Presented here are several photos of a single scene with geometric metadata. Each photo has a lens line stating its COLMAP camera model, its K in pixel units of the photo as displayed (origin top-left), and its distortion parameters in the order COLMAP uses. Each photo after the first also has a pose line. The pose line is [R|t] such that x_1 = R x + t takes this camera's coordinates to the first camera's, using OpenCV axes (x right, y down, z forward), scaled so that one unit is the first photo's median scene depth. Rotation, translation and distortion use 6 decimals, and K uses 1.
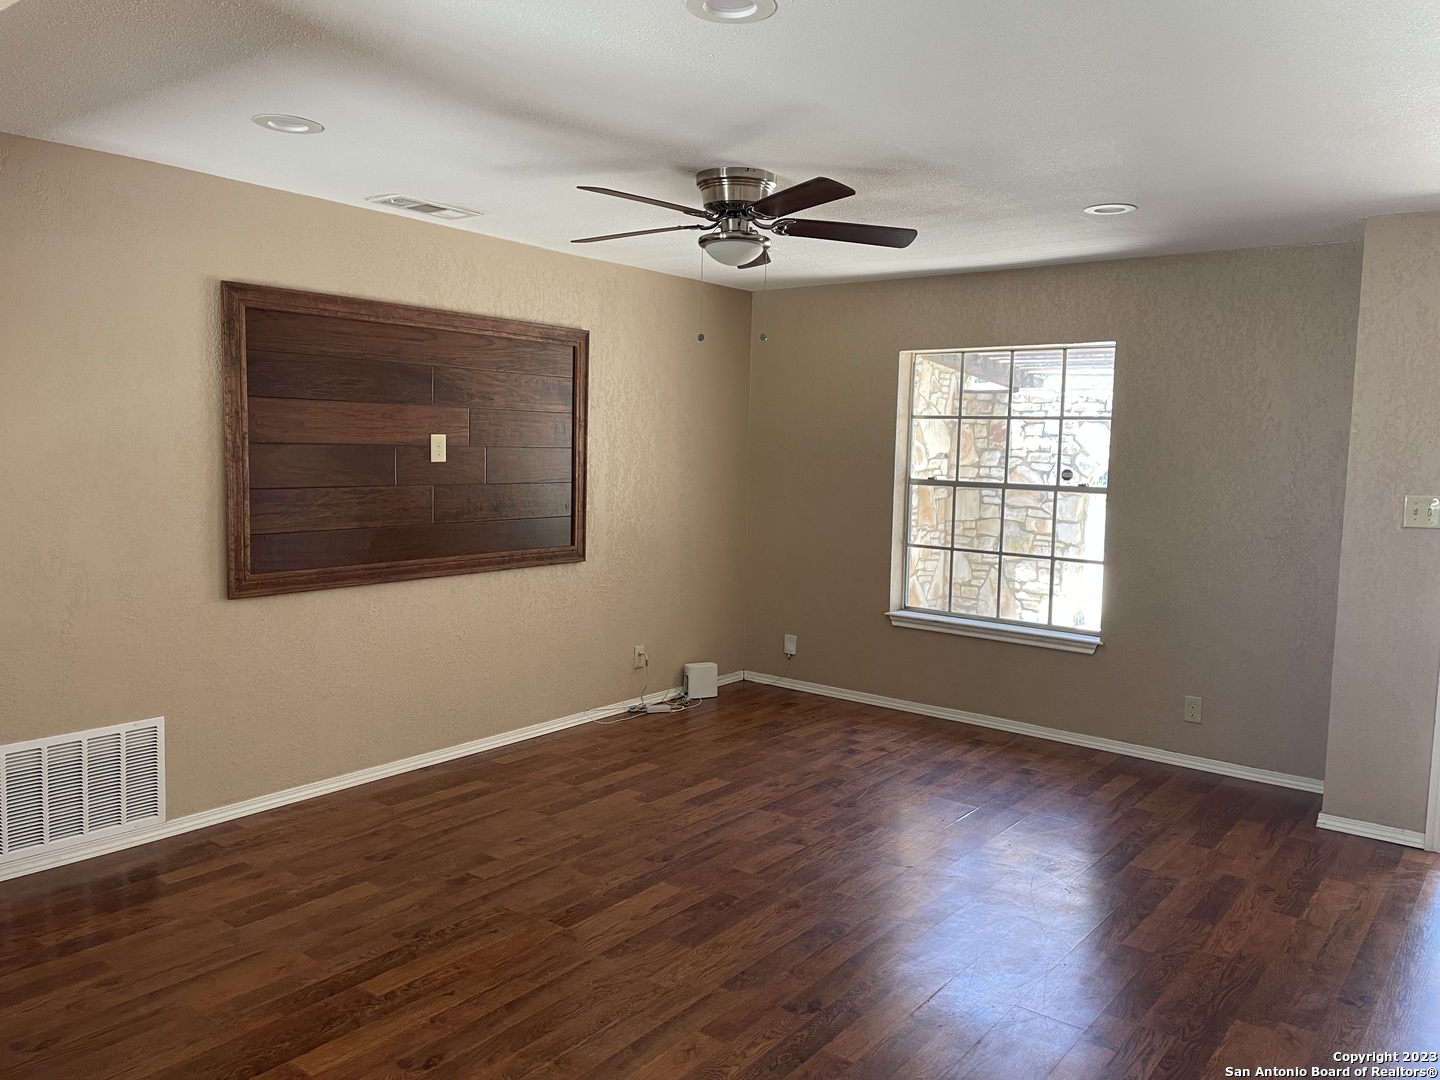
lens RADIAL K [[1104.2, 0, 731.9], [0, 1104.2, 542.5], [0, 0, 1]] dist [0.068516, -0.031252]
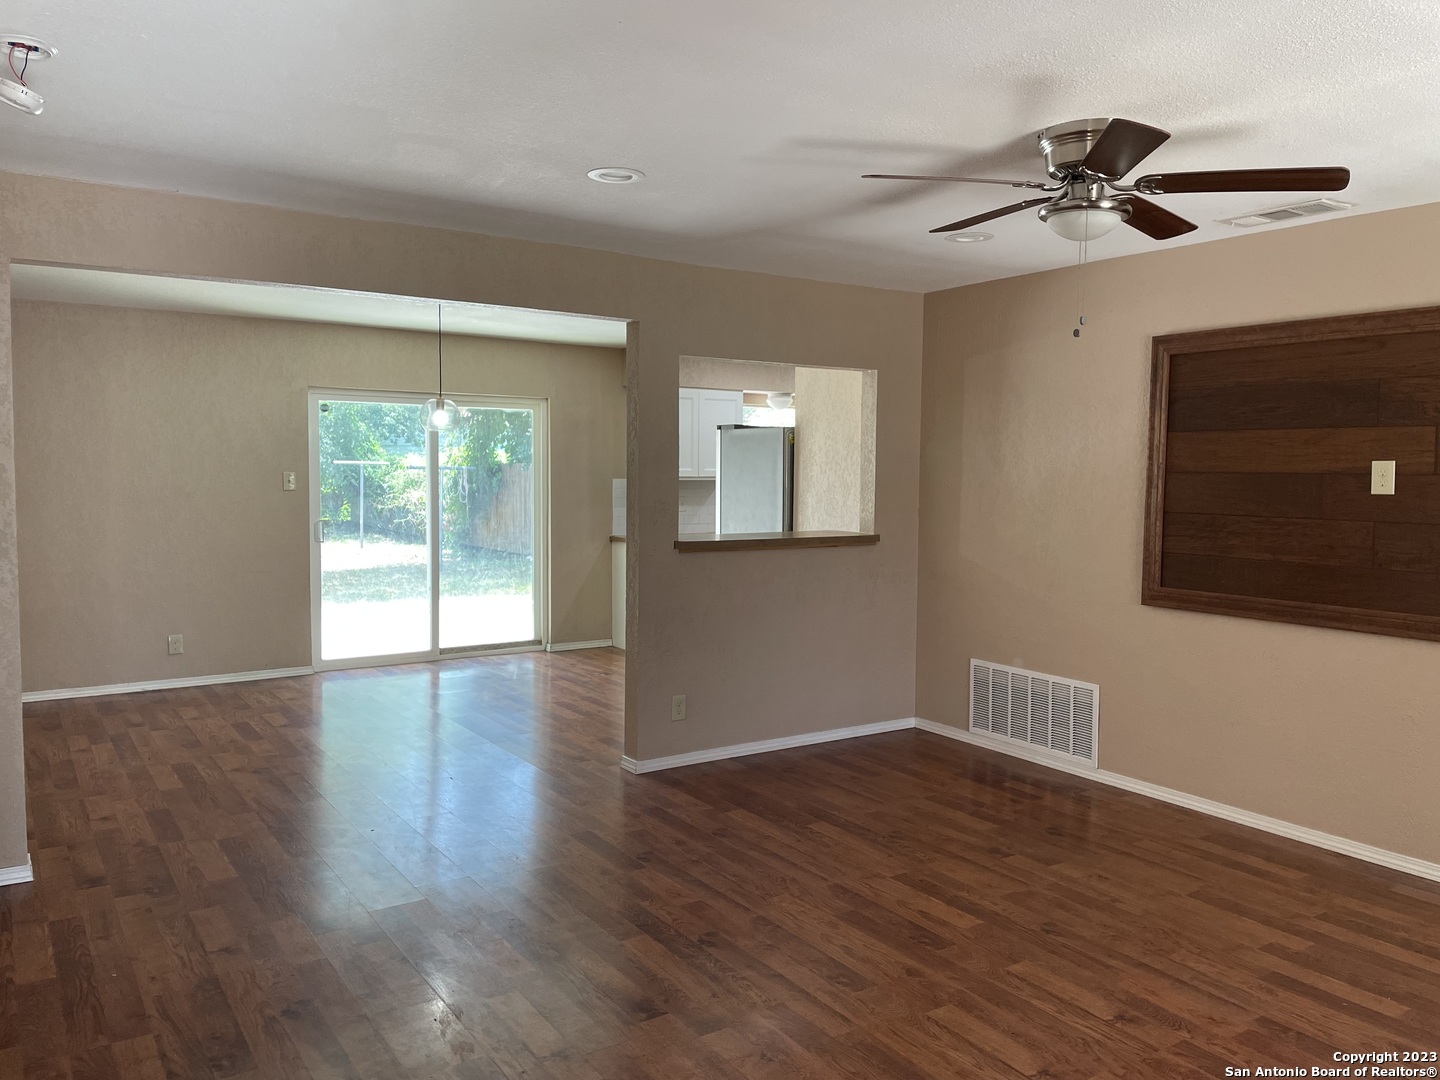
lens RADIAL K [[1104.2, 0, 711.9], [0, 1104.2, 542.9], [0, 0, 1]] dist [0.068516, -0.031252]
pose [[-0.337963, 0.038031, -0.940391, 0.824270], [-0.107640, 0.991065, 0.078764, -0.058463], [0.934984, 0.127843, -0.330850, 0.972218]]
